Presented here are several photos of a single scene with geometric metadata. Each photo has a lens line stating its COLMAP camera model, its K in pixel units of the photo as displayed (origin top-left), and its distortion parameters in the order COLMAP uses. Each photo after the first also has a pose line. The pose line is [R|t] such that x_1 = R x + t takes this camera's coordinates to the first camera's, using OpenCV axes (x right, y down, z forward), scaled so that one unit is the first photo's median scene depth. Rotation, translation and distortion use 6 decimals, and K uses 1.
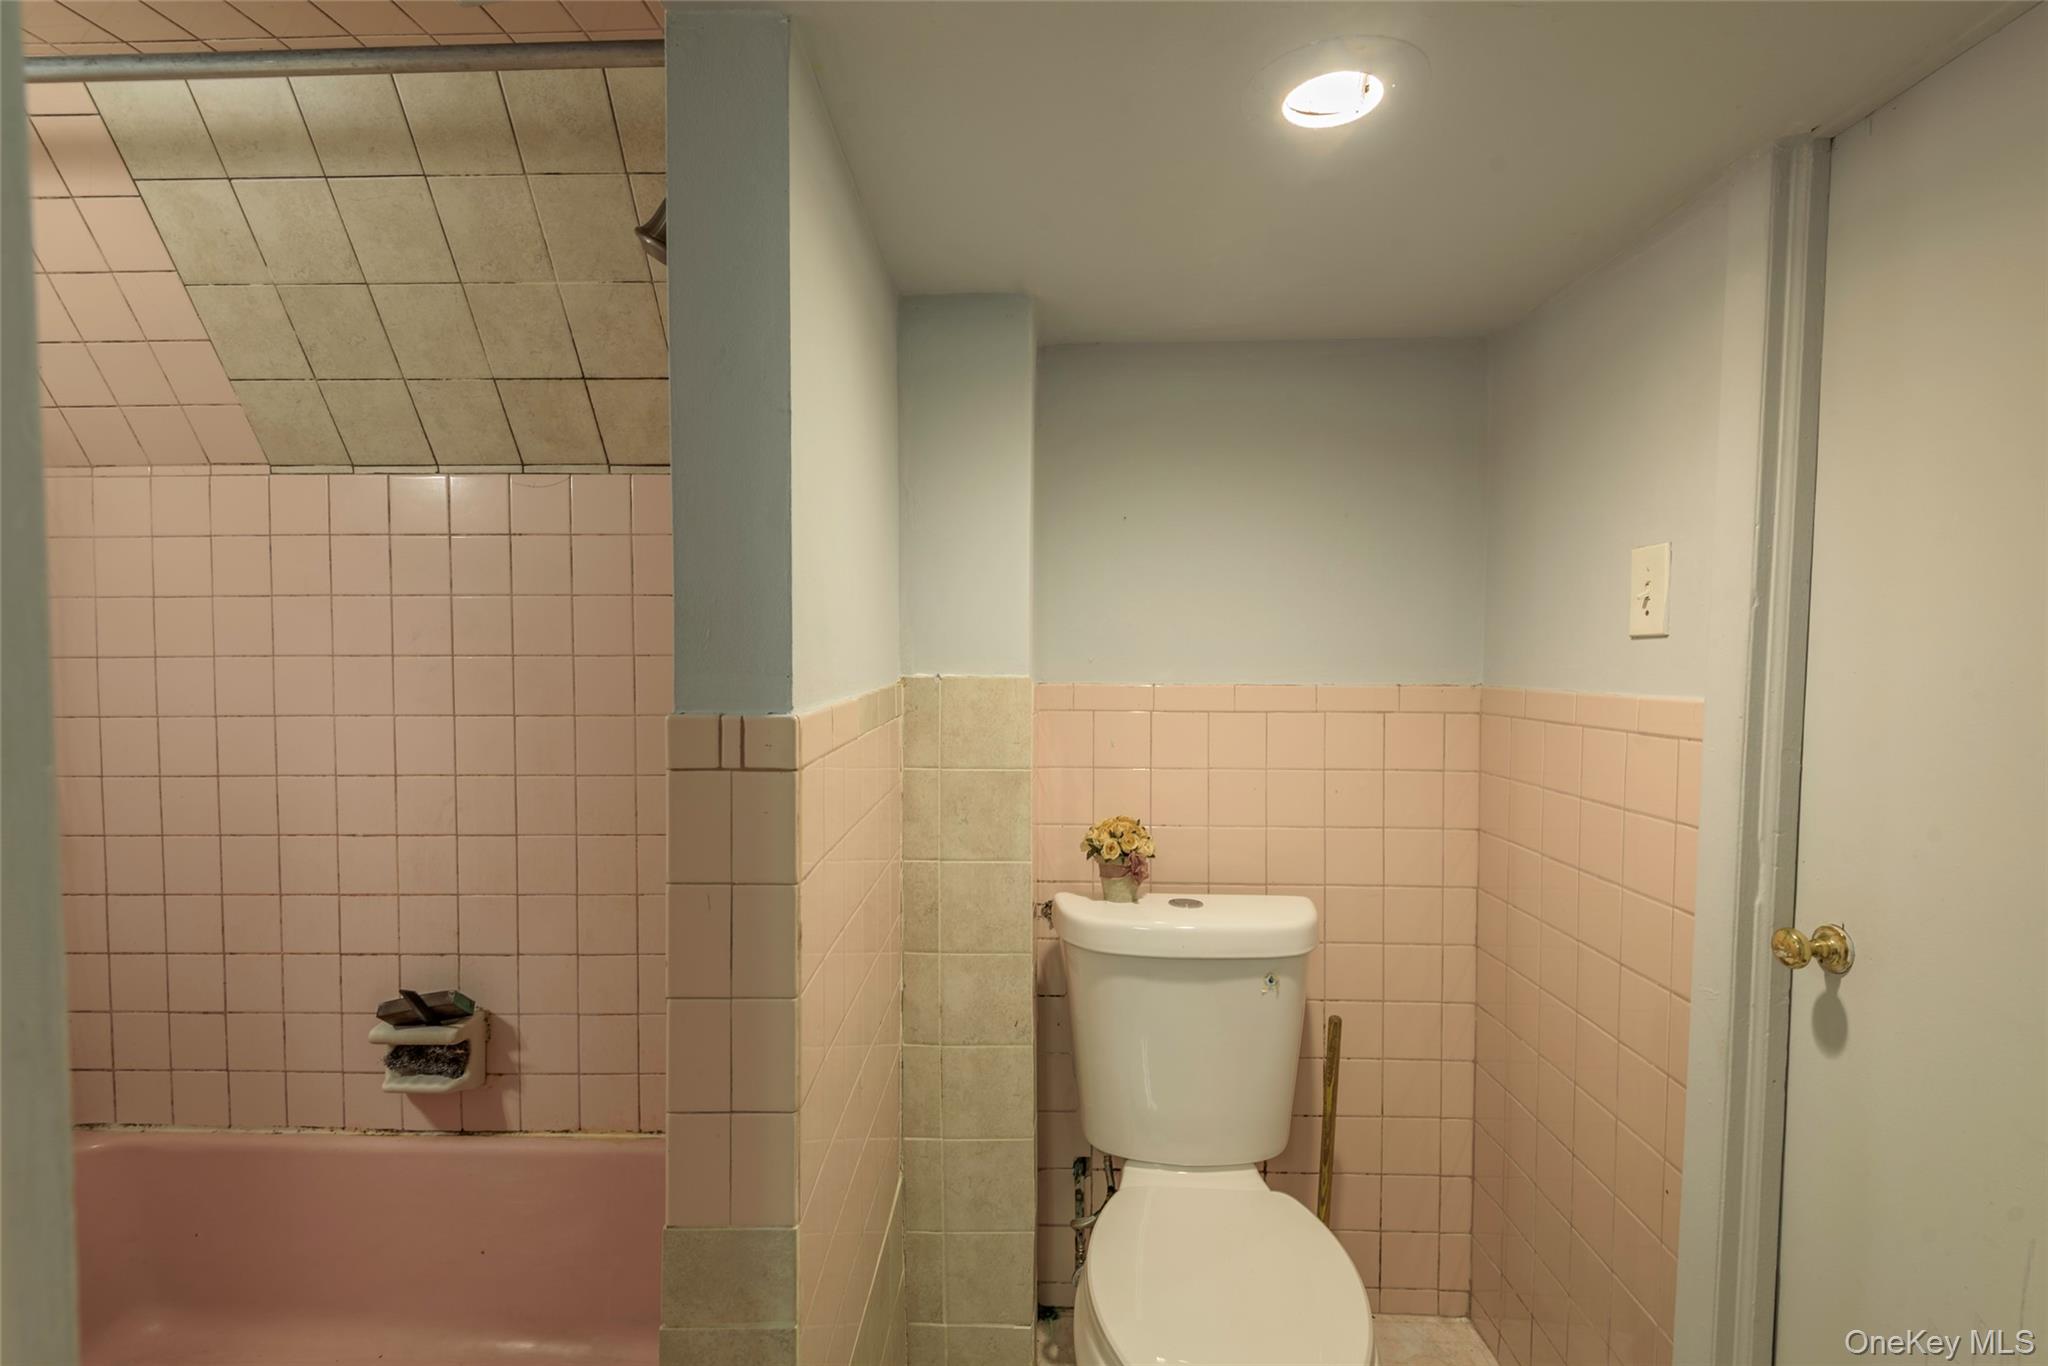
lens RADIAL K [[955.4, 0, 1026.6], [0, 955.4, 682.1], [0, 0, 1]] dist [-0.005847, -0.000819]
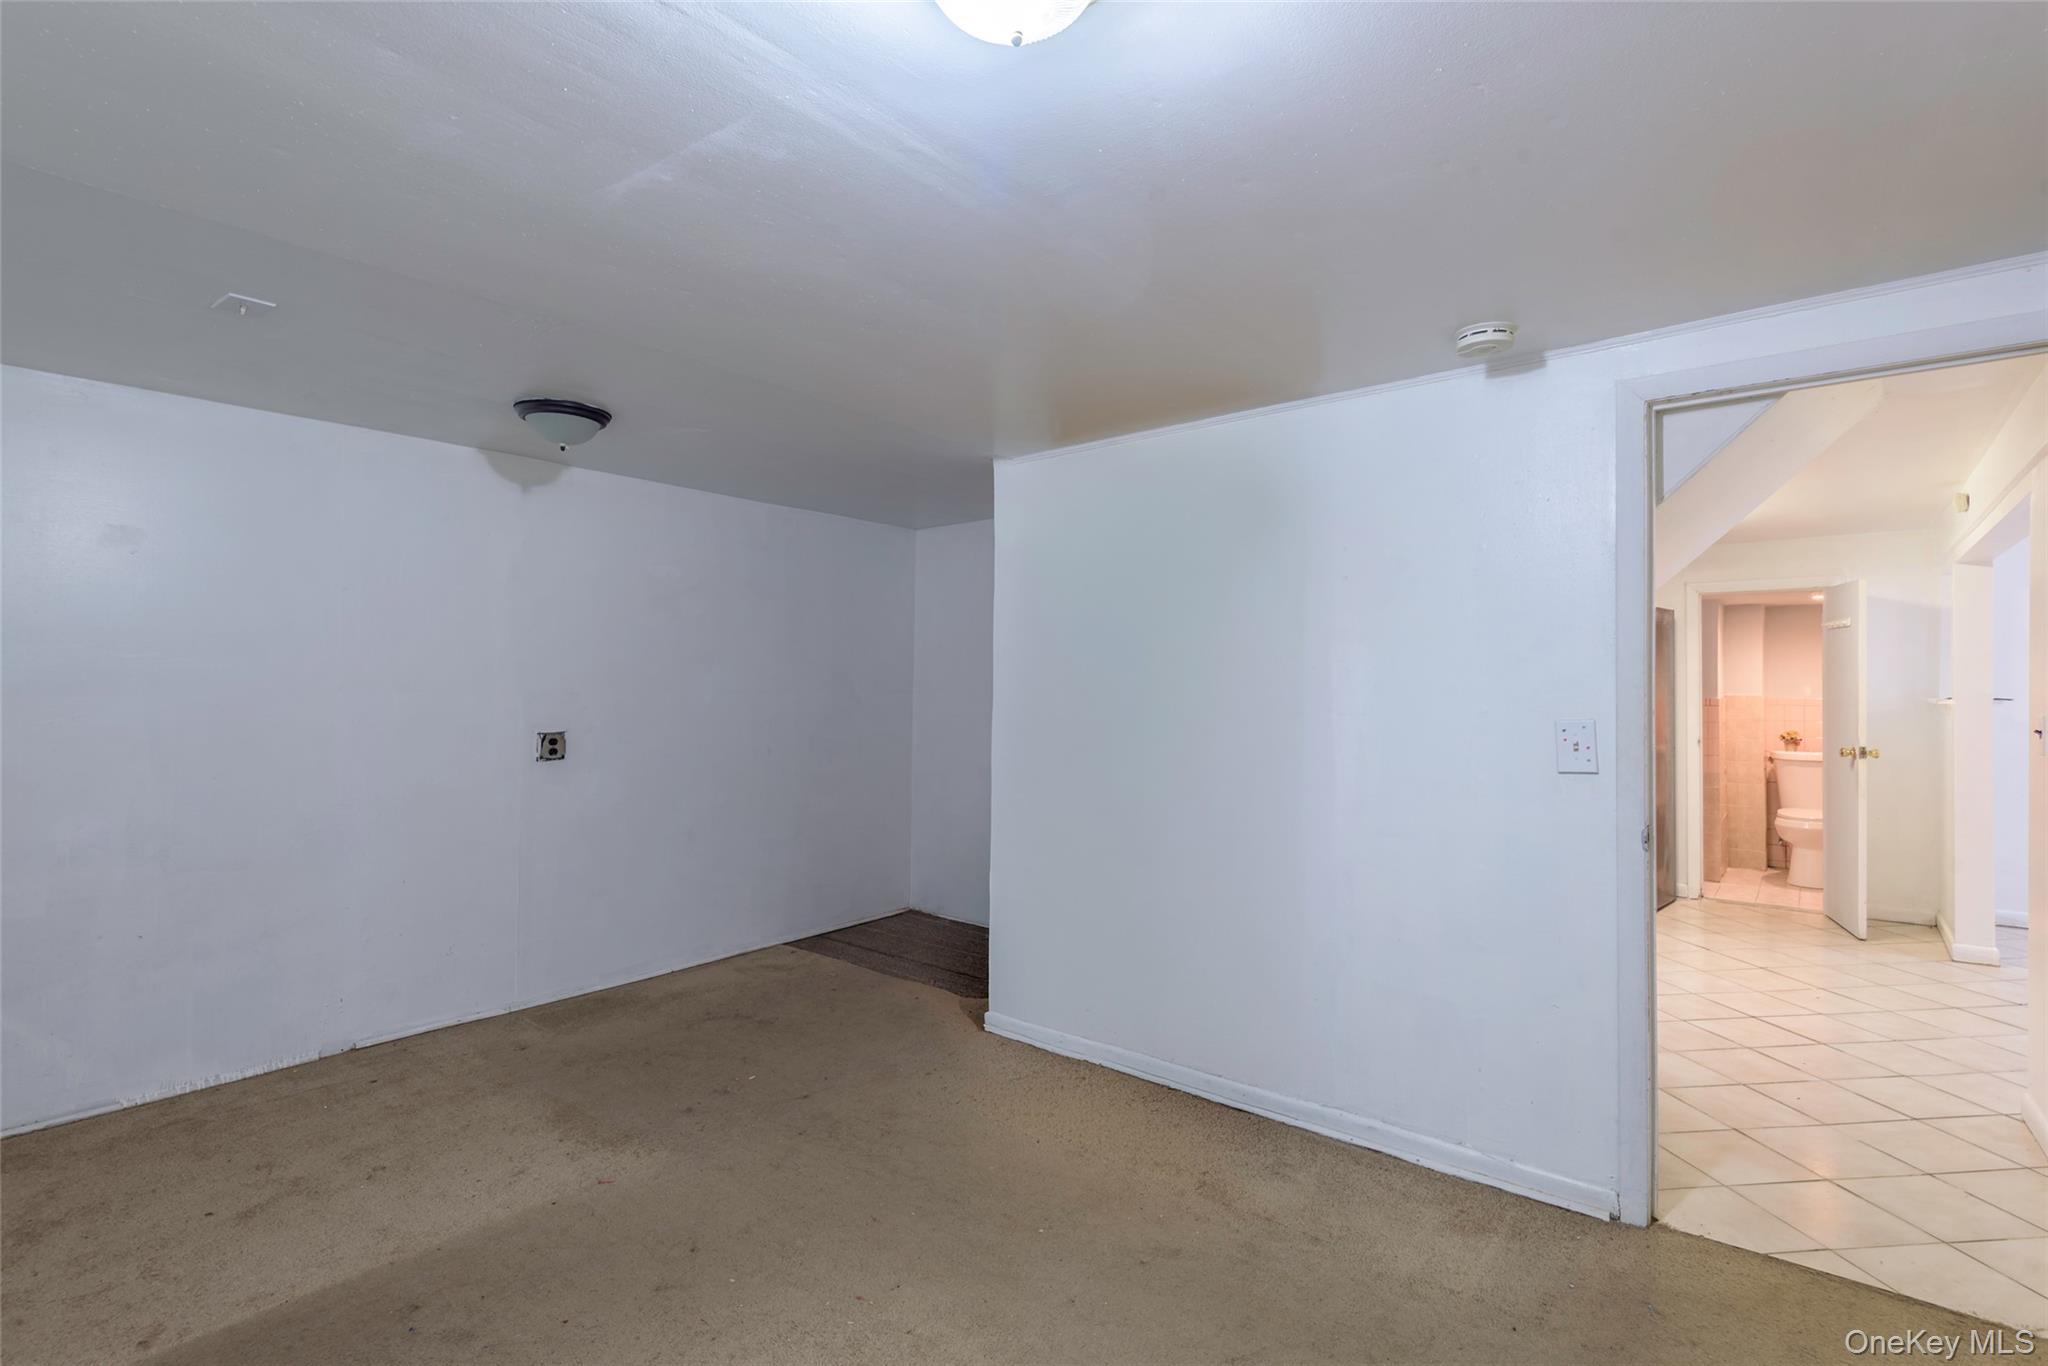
lens RADIAL K [[955.4, 0, 1025.7], [0, 955.4, 682.2], [0, 0, 1]] dist [-0.005847, -0.000819]
pose [[0.786649, -0.010769, -0.617306, 0.038314], [-0.014958, 0.999222, -0.036493, 0.135468], [0.617219, 0.037941, 0.785876, -4.239204]]
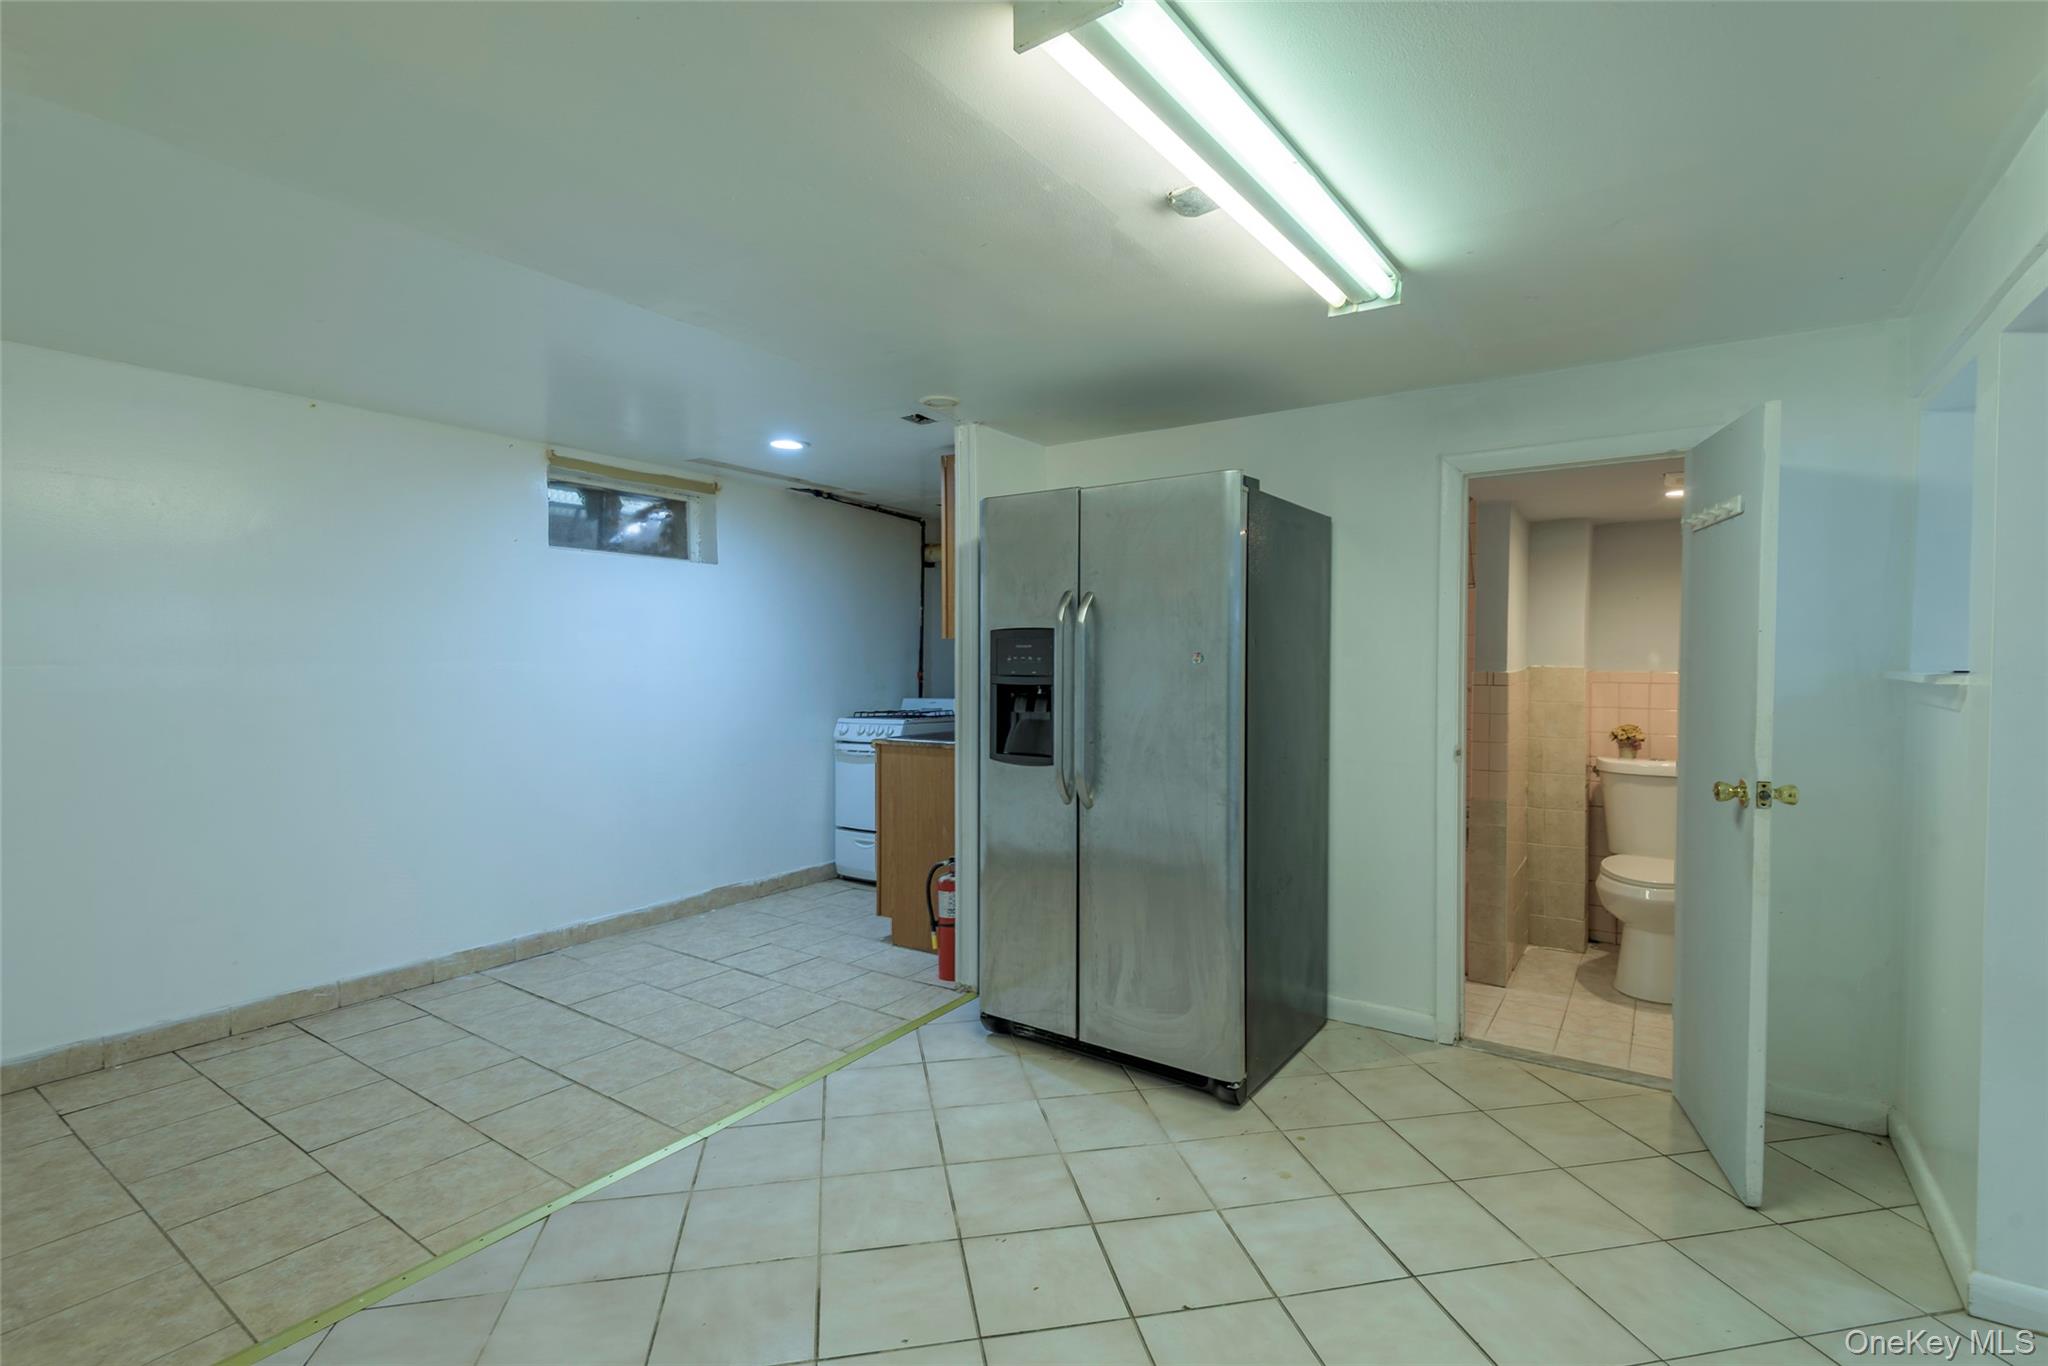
lens RADIAL K [[955.4, 0, 988.3], [0, 955.4, 664.8], [0, 0, 1]] dist [-0.005847, -0.000819]
pose [[0.829057, 0.004534, -0.559146, 0.104783], [-0.019945, 0.999571, -0.021466, 0.075863], [0.558809, 0.028949, 0.828791, -1.984458]]
